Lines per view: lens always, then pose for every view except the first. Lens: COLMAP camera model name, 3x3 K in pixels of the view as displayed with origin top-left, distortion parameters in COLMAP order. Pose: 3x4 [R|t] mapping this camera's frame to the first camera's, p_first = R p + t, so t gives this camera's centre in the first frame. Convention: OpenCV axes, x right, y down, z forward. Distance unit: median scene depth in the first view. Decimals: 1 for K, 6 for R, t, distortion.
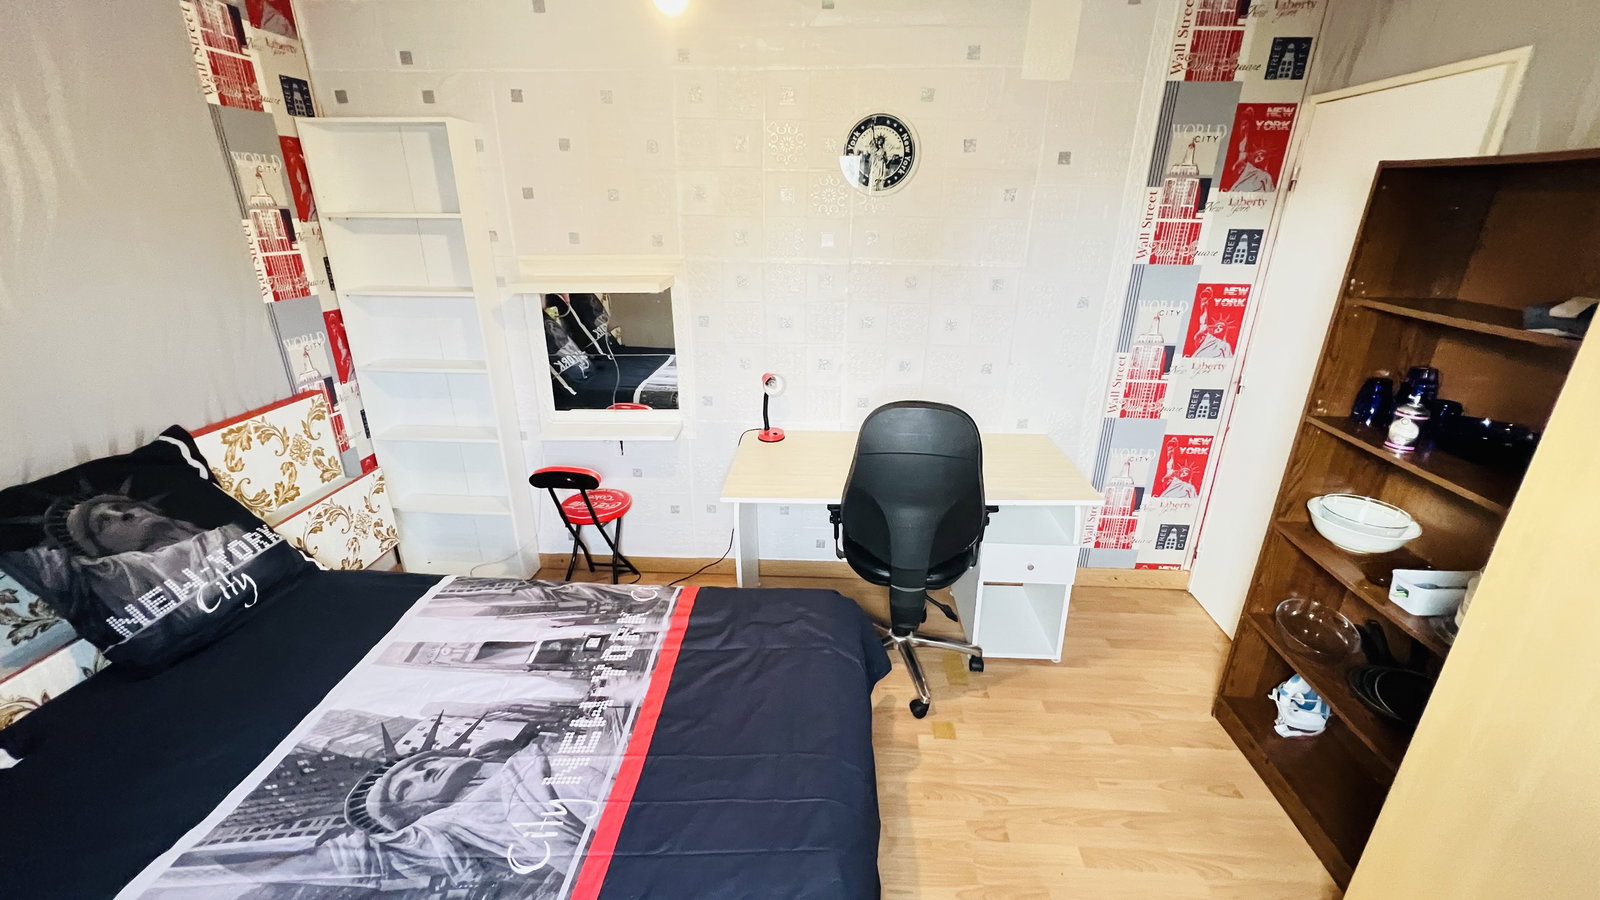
lens RADIAL K [[642.6, 0, 799.3], [0, 642.6, 446.6], [0, 0, 1]] dist [-0.004117, 0.000684]
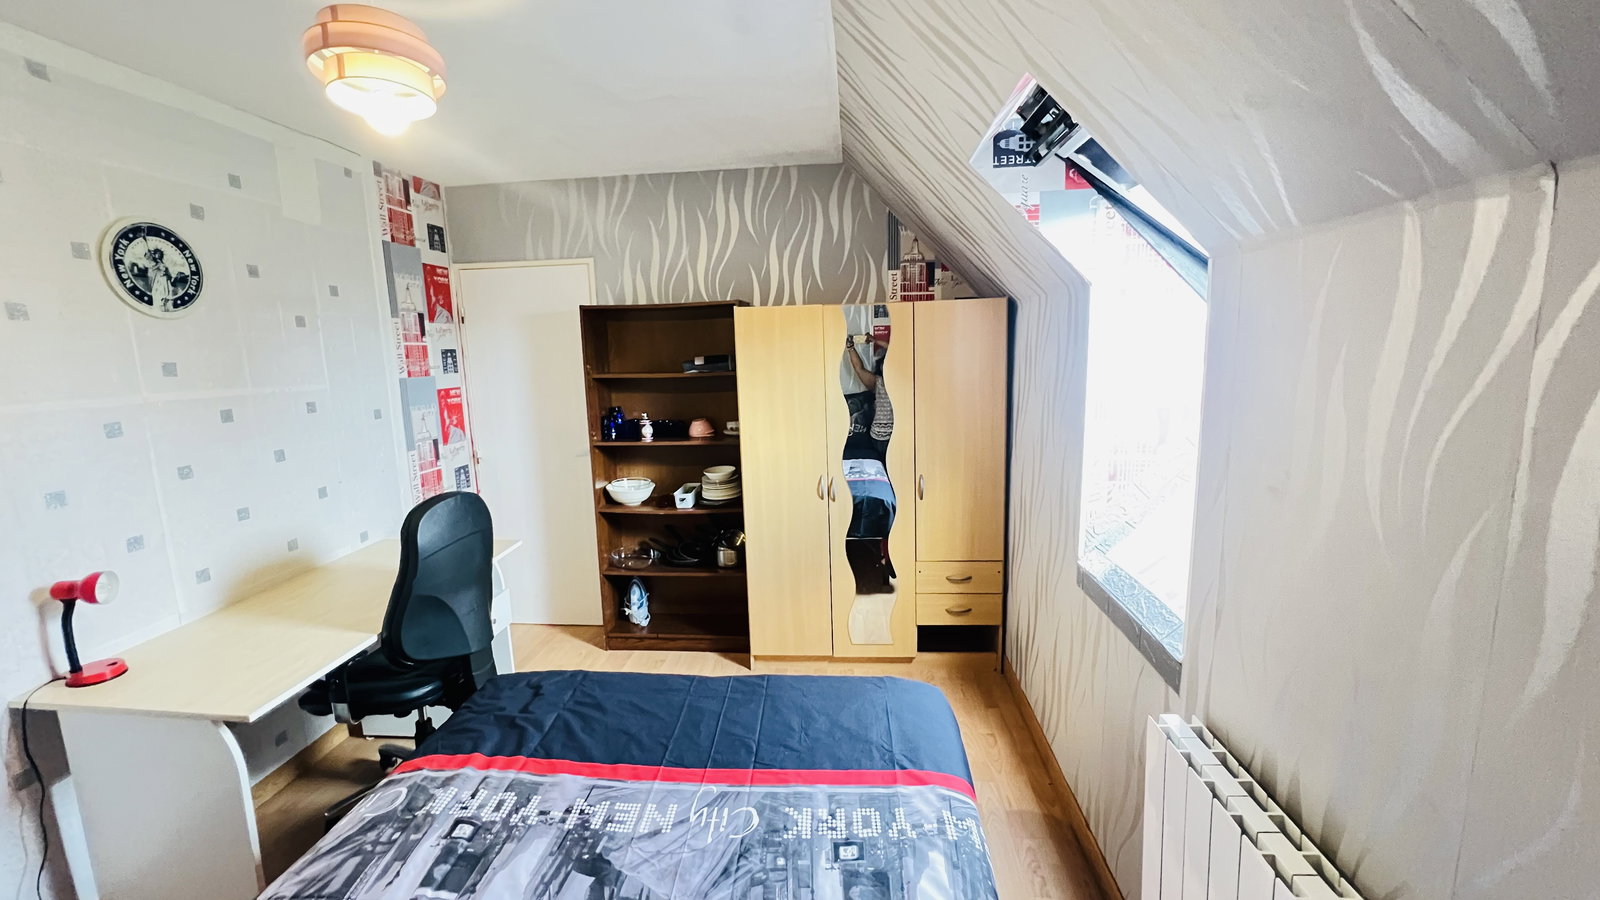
lens RADIAL K [[638.7, 0, 795.4], [0, 638.7, 448.2], [0, 0, 1]] dist [-0.003195, 0.000349]
pose [[0.028980, -0.166289, 0.985651, -0.719765], [0.380189, 0.913789, 0.142987, -0.057437], [-0.924455, 0.370590, 0.089702, 0.273706]]
